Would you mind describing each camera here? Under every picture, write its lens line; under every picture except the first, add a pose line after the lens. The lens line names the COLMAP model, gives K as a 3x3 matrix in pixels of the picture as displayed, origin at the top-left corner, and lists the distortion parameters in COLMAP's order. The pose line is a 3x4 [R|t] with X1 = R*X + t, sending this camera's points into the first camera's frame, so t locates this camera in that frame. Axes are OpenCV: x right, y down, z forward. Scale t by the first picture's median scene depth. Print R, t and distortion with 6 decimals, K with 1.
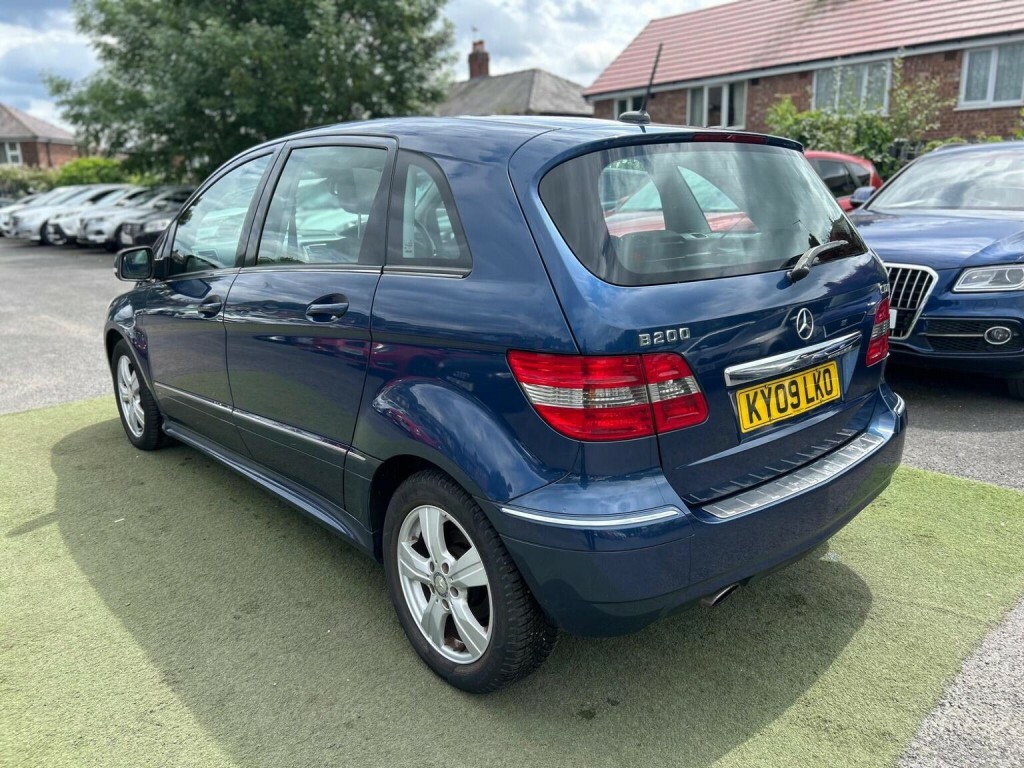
lens RADIAL K [[768.0, 0, 511.5], [0, 768.0, 390.2], [0, 0, 1]] dist [0.042746, -0.040264]
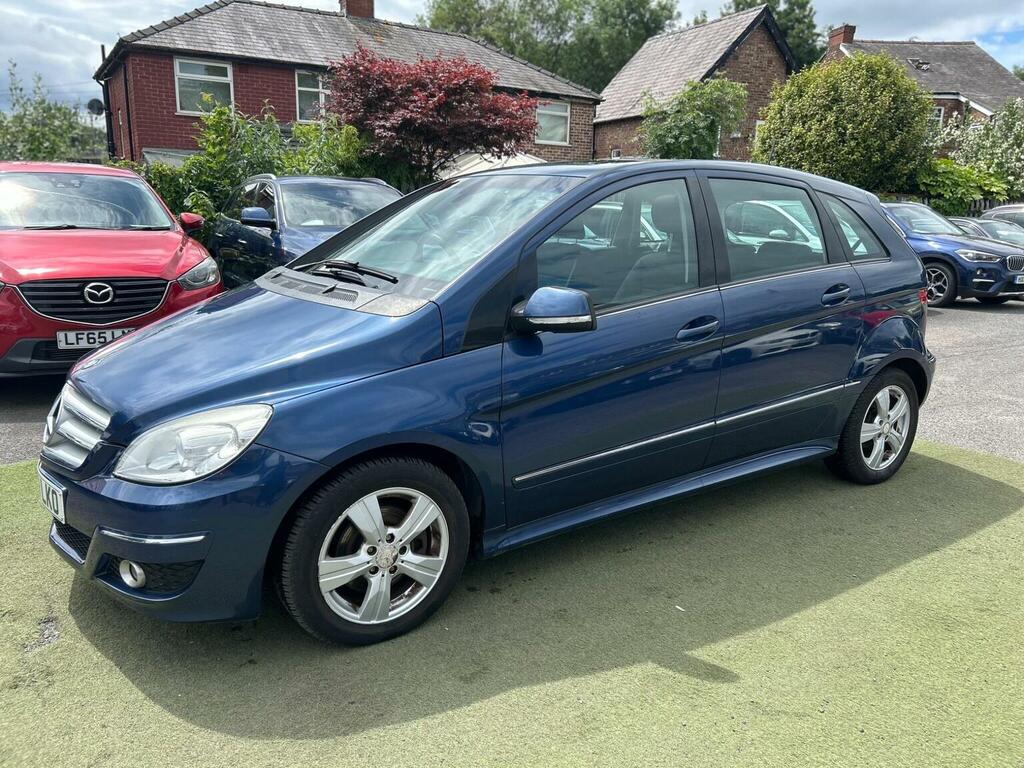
lens RADIAL K [[768.0, 0, 511.5], [0, 768.0, 390.2], [0, 0, 1]] dist [0.042746, -0.040264]
pose [[0.122146, -0.212609, 0.969473, -0.257879], [0.231800, 0.955885, 0.180424, -0.049365], [-0.965064, 0.202685, 0.166040, 0.200182]]
